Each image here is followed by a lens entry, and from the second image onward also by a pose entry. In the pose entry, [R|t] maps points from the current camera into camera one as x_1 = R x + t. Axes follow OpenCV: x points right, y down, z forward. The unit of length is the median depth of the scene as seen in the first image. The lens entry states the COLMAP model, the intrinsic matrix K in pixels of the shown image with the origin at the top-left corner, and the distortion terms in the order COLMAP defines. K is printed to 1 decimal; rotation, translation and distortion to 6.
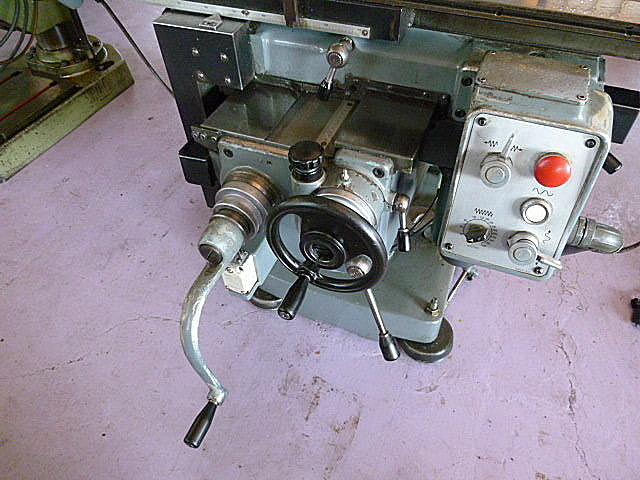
lens RADIAL K [[487.6, 0, 320.0], [0, 487.6, 240.0], [0, 0, 1]] dist [-0.023488, -0.001272]
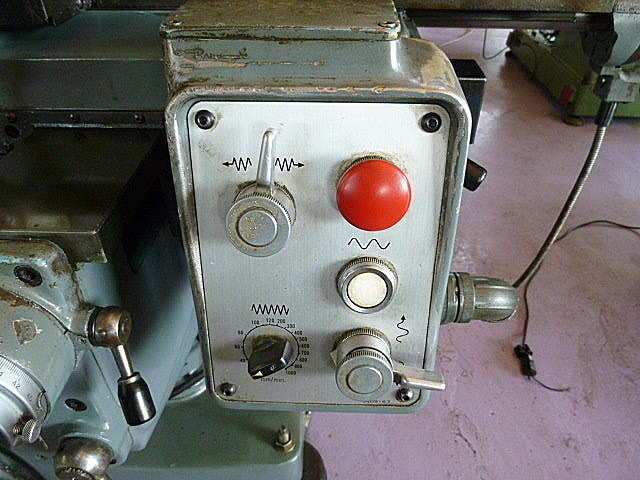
lens RADIAL K [[487.6, 0, 320.0], [0, 487.6, 240.0], [0, 0, 1]] dist [-0.023488, -0.001272]
pose [[0.938667, -0.193754, 0.285243, 0.269717], [0.241441, 0.959894, -0.142511, -0.043944], [-0.246191, 0.202639, 0.947801, 0.538922]]
